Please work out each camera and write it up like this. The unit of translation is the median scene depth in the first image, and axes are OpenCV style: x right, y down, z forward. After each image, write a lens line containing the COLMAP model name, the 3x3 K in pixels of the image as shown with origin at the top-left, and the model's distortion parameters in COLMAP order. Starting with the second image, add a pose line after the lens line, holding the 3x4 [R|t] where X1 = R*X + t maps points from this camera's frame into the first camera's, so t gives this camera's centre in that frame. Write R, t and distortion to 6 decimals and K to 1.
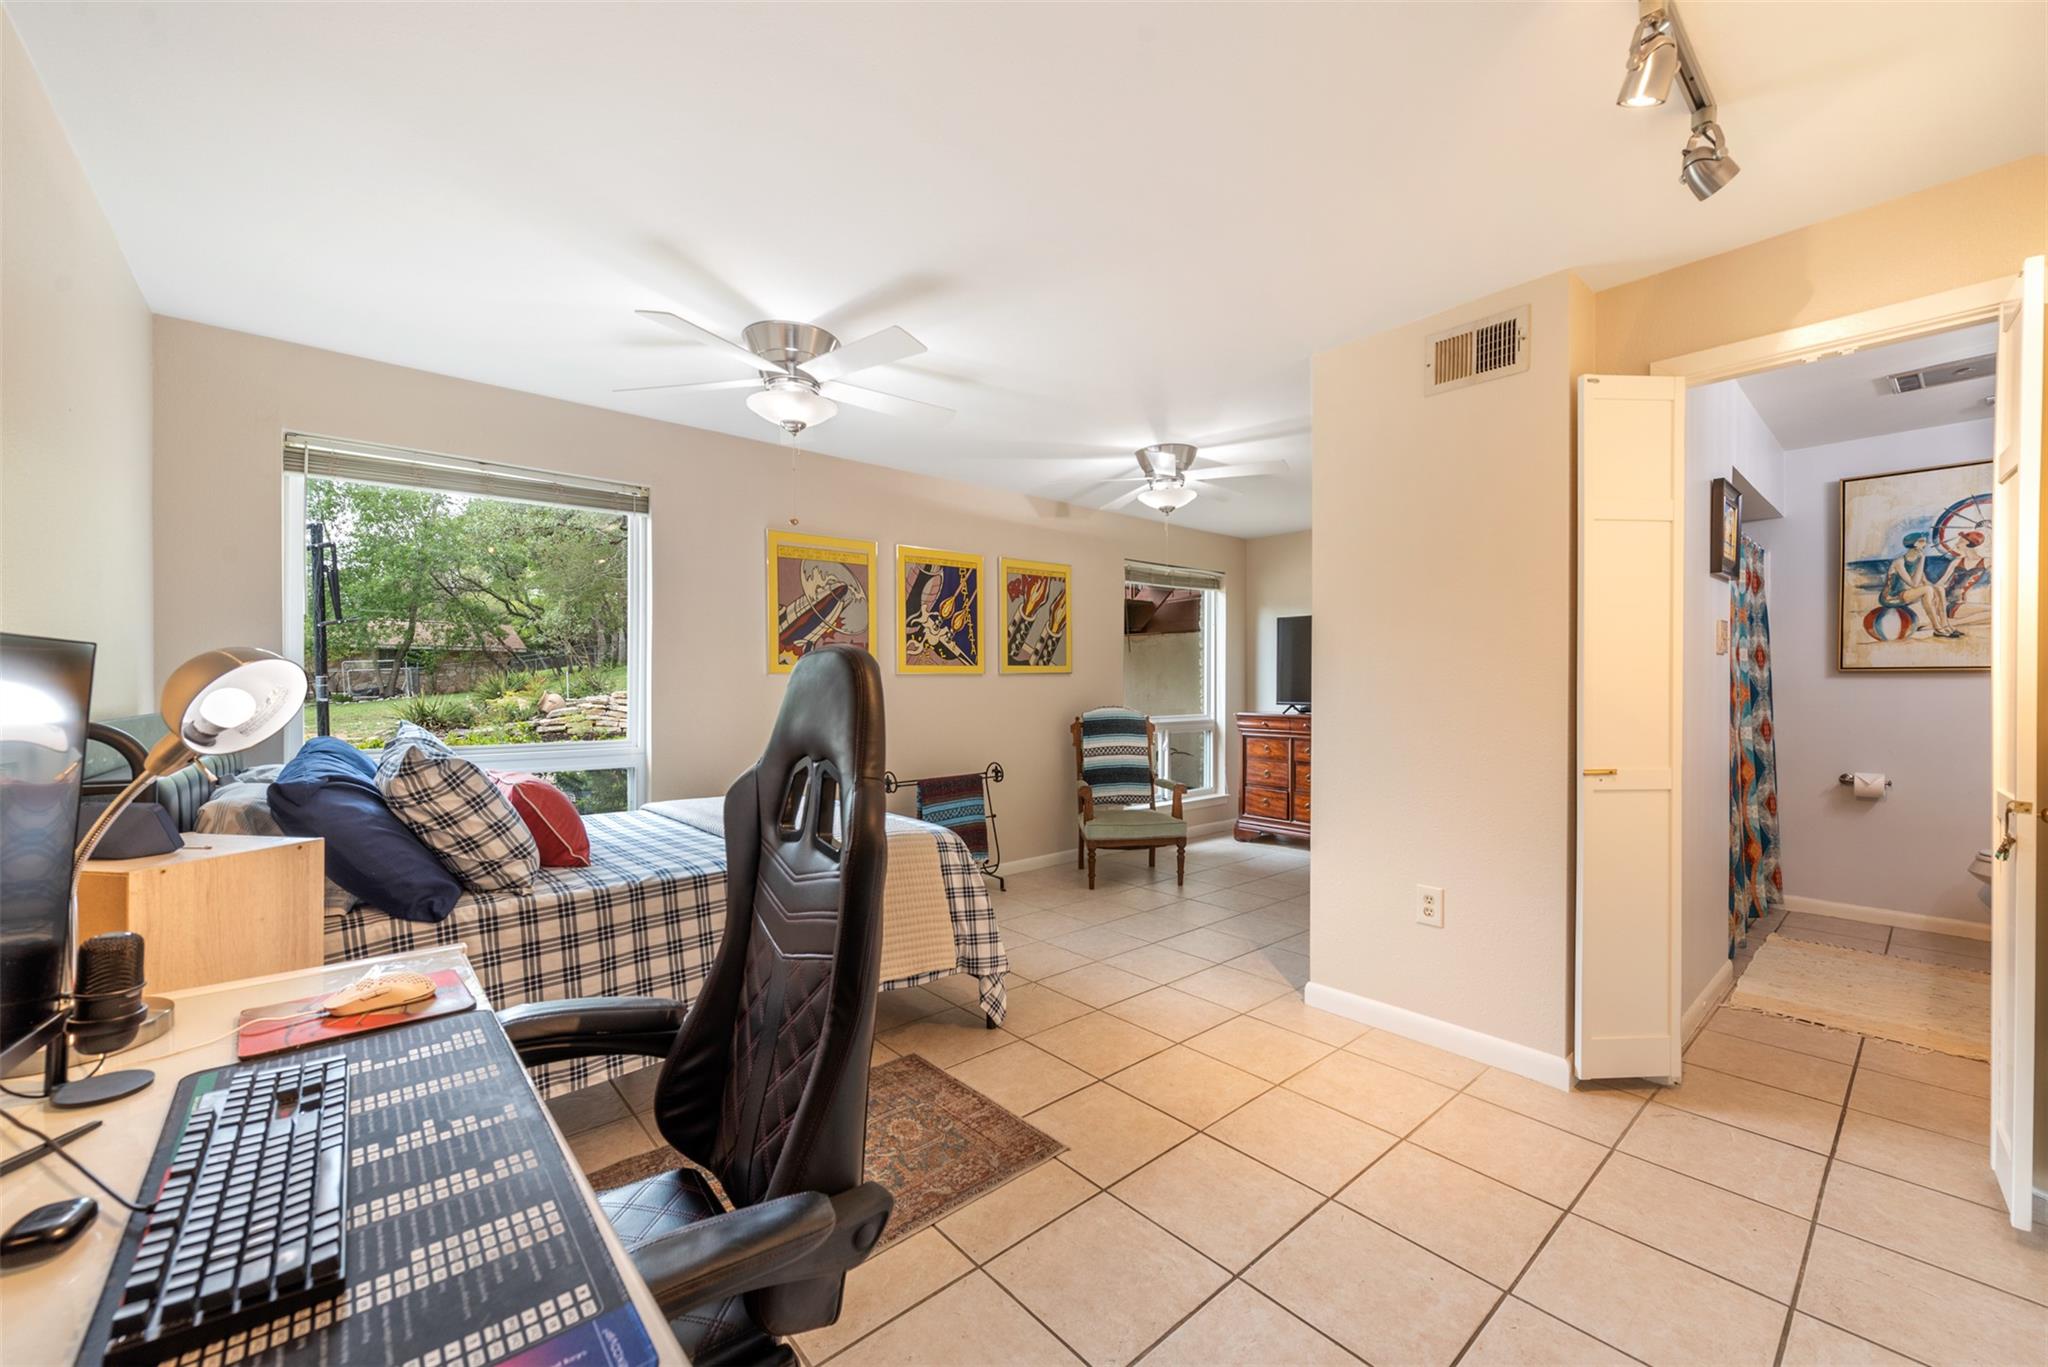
lens RADIAL K [[802.2, 0, 1032.4], [0, 802.2, 680.1], [0, 0, 1]] dist [0.016192, -0.005195]
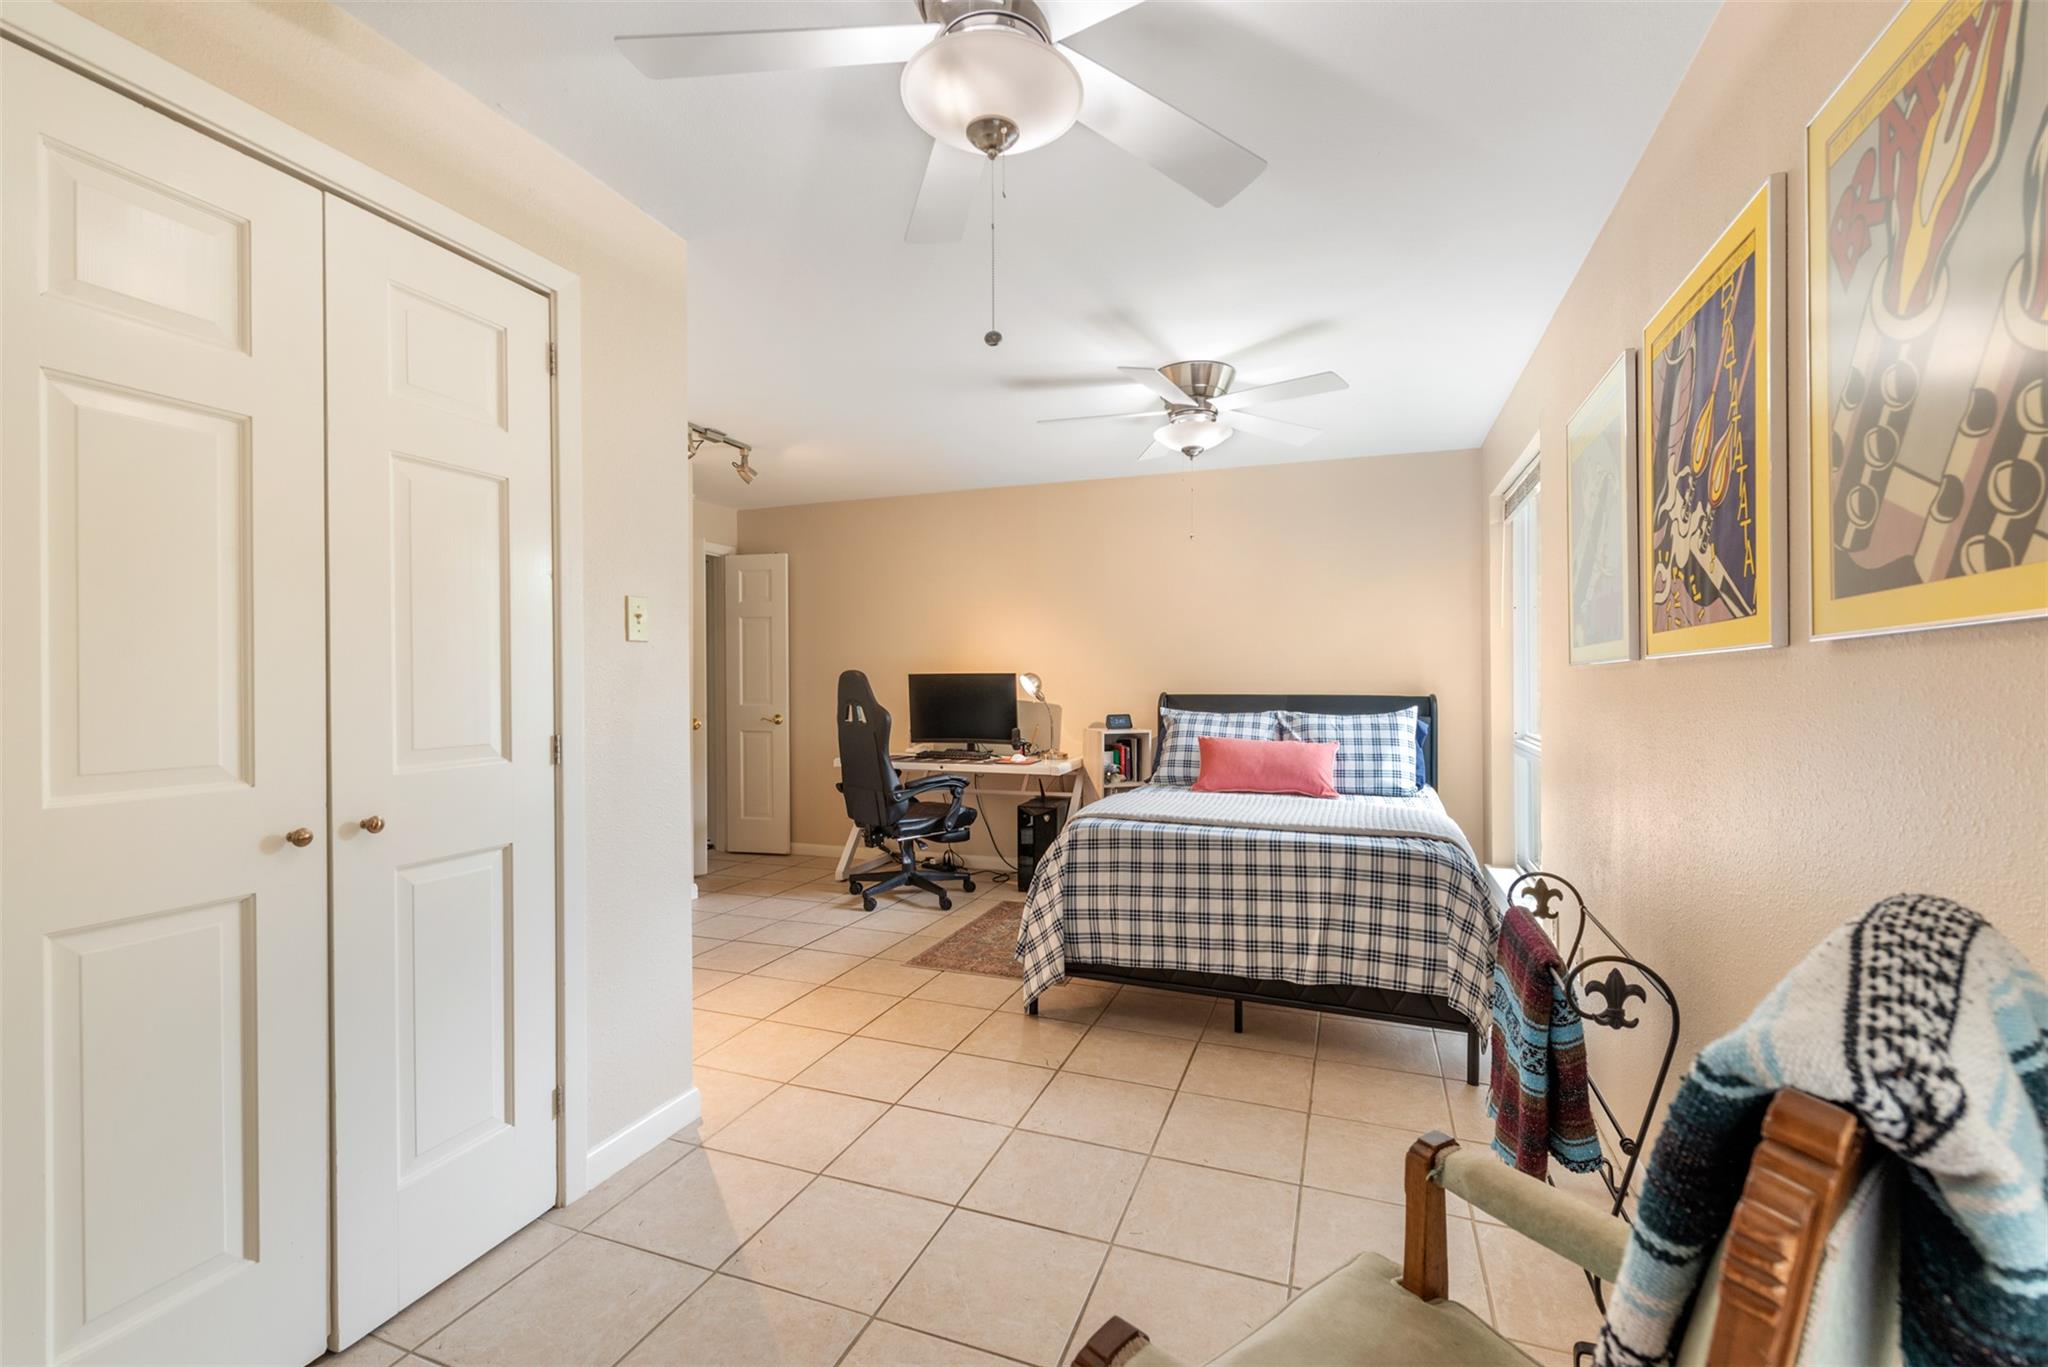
lens RADIAL K [[870.9, 0, 1032.1], [0, 870.9, 685.5], [0, 0, 1]] dist [0.001883, -0.000625]
pose [[-0.884119, 0.003250, -0.467250, 0.374704], [0.001712, 0.999992, 0.003716, 0.004547], [0.467258, 0.002485, -0.884118, 1.582826]]
